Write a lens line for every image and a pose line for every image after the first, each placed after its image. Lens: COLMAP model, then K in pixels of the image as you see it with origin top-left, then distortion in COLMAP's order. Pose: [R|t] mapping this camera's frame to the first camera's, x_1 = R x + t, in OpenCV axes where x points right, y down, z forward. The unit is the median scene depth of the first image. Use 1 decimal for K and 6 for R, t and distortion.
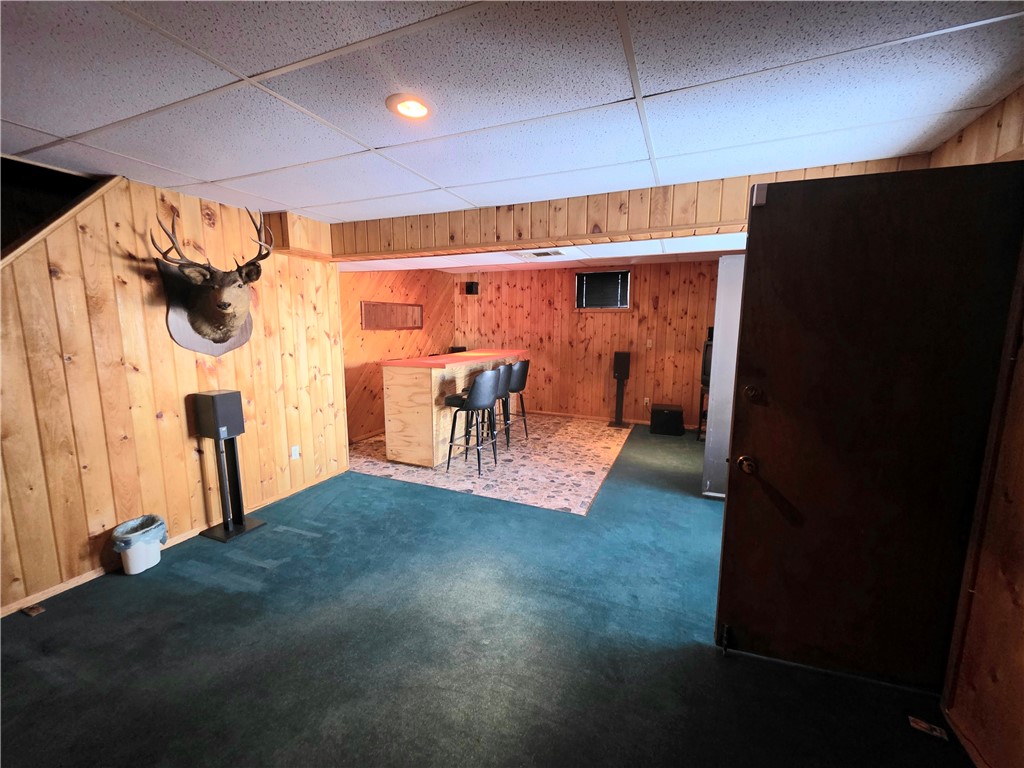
lens RADIAL K [[406.6, 0, 511.2], [0, 406.6, 384.4], [0, 0, 1]] dist [0.004072, -0.000759]
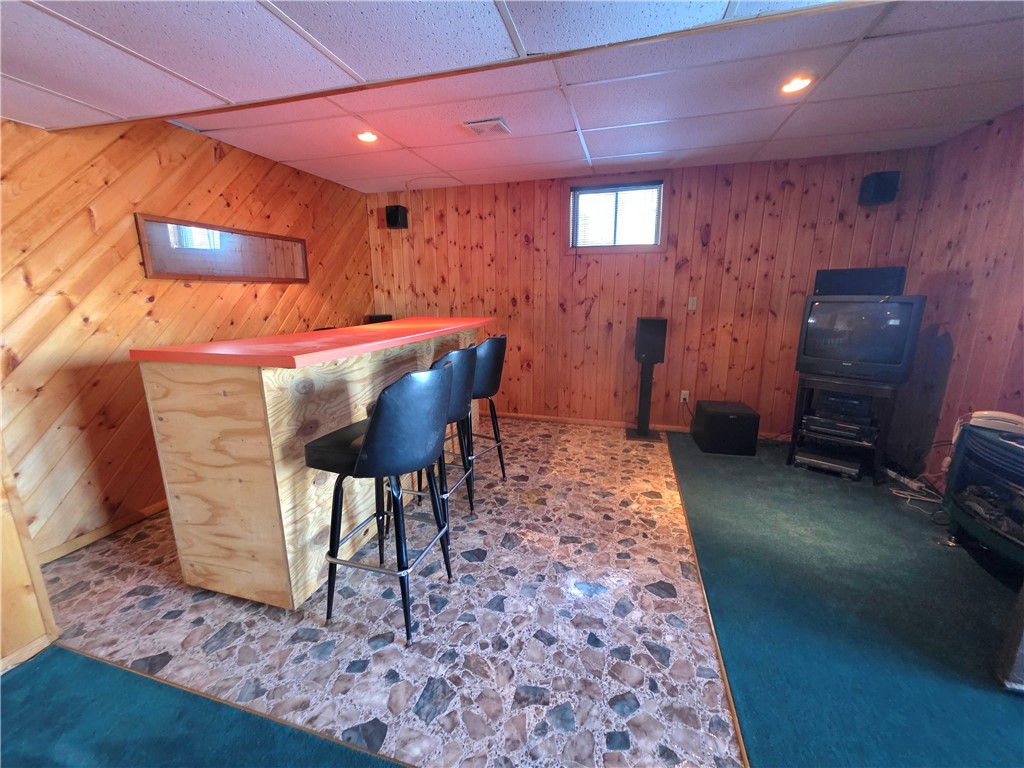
lens RADIAL K [[406.6, 0, 511.2], [0, 406.6, 384.4], [0, 0, 1]] dist [0.004072, -0.000759]
pose [[0.991608, -0.036613, 0.123988, -0.019611], [0.027902, 0.997066, 0.071281, -0.043261], [-0.126234, -0.067223, 0.989720, 0.600155]]
